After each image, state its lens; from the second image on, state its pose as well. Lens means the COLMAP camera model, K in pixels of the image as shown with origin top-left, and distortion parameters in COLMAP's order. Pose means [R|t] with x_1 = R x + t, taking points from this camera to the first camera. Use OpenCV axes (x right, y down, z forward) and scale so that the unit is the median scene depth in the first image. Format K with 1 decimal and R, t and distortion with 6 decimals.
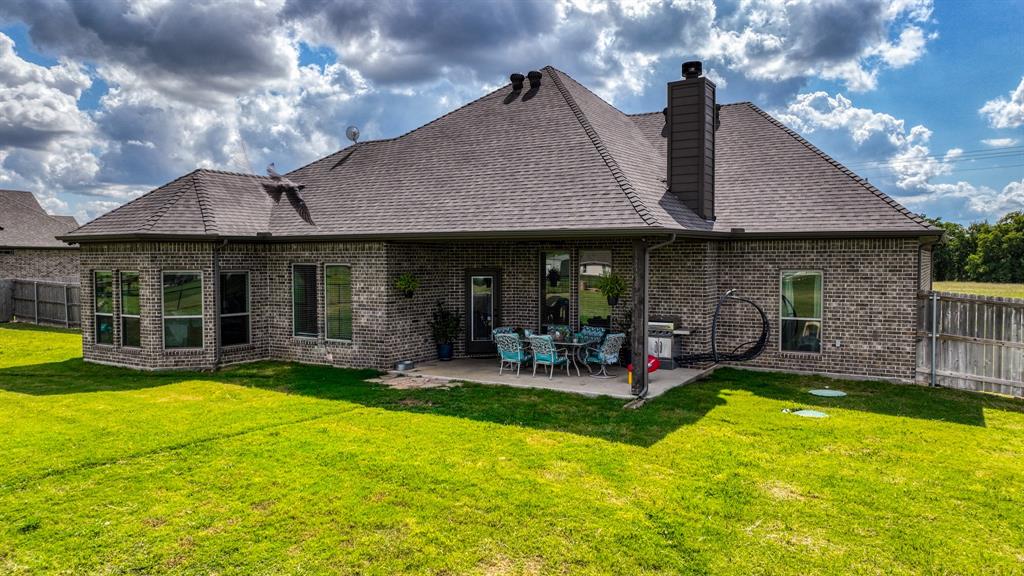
lens RADIAL K [[719.6, 0, 512.0], [0, 719.6, 288.0], [0, 0, 1]] dist [0.003916, 0.001618]
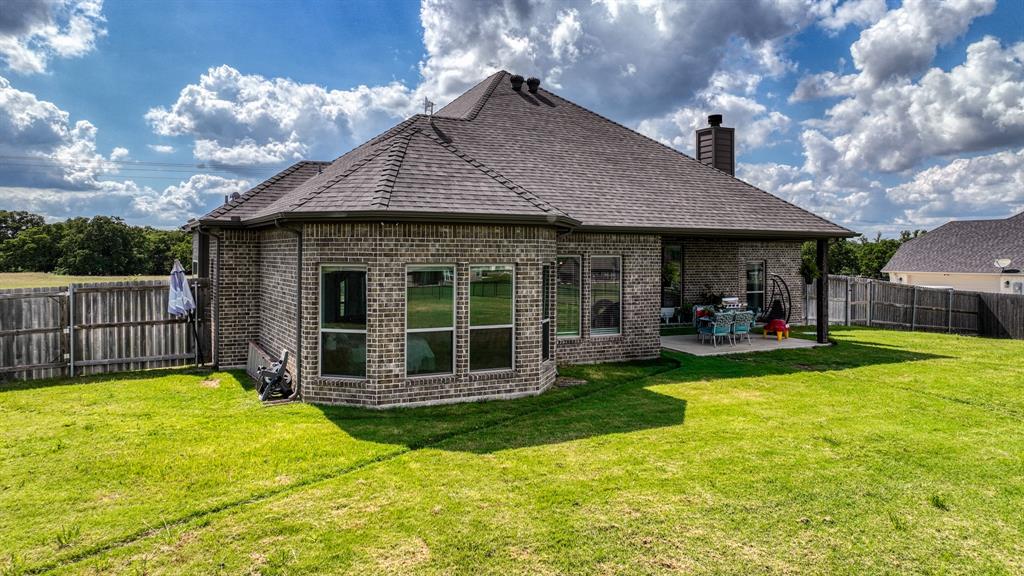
lens RADIAL K [[721.9, 0, 509.1], [0, 721.9, 262.0], [0, 0, 1]] dist [0.036183, 0.002662]
pose [[0.508922, -0.003406, 0.860806, -1.173825], [0.030557, 0.999433, -0.014111, -0.015886], [-0.860270, 0.033486, 0.508737, 0.629827]]
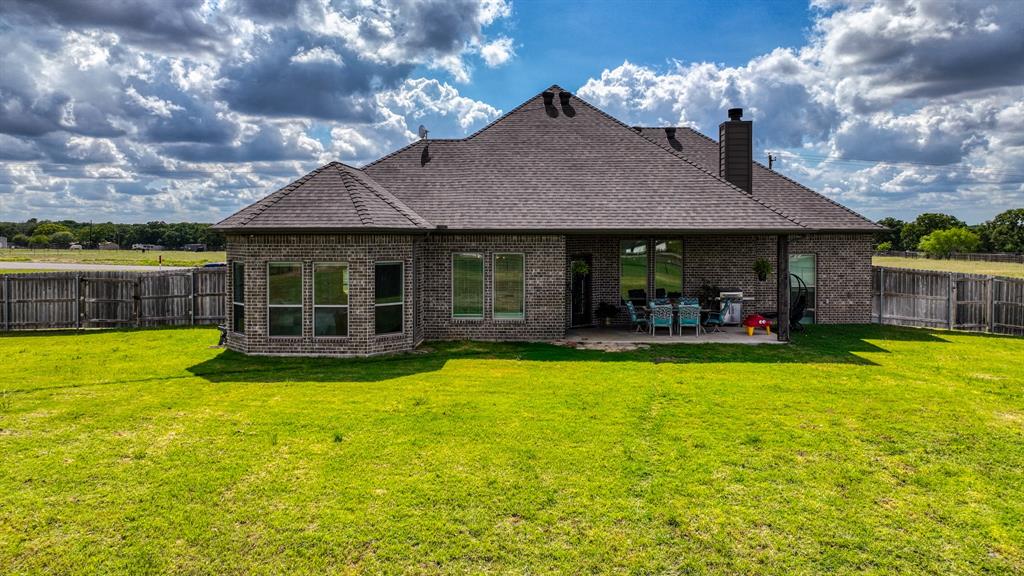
lens RADIAL K [[736.7, 0, 513.6], [0, 736.7, 225.1], [0, 0, 1]] dist [0.000386, 0.025948]
pose [[0.874005, 0.006192, 0.485877, -0.834474], [0.019159, 0.998702, -0.047191, -0.022435], [-0.485538, 0.050555, 0.872752, -0.051776]]
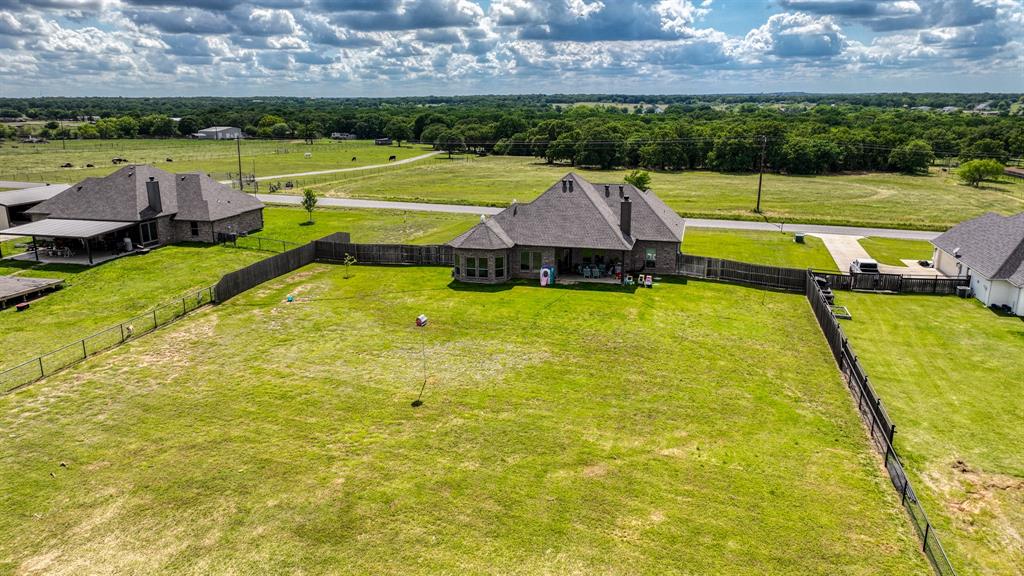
lens RADIAL K [[719.6, 0, 512.0], [0, 719.6, 288.0], [0, 0, 1]] dist [0.003916, 0.001618]
pose [[0.957968, -0.076624, 0.276453, -1.442148], [0.016909, 0.977076, 0.212220, -0.656861], [-0.286377, -0.198626, 0.937303, -2.544531]]
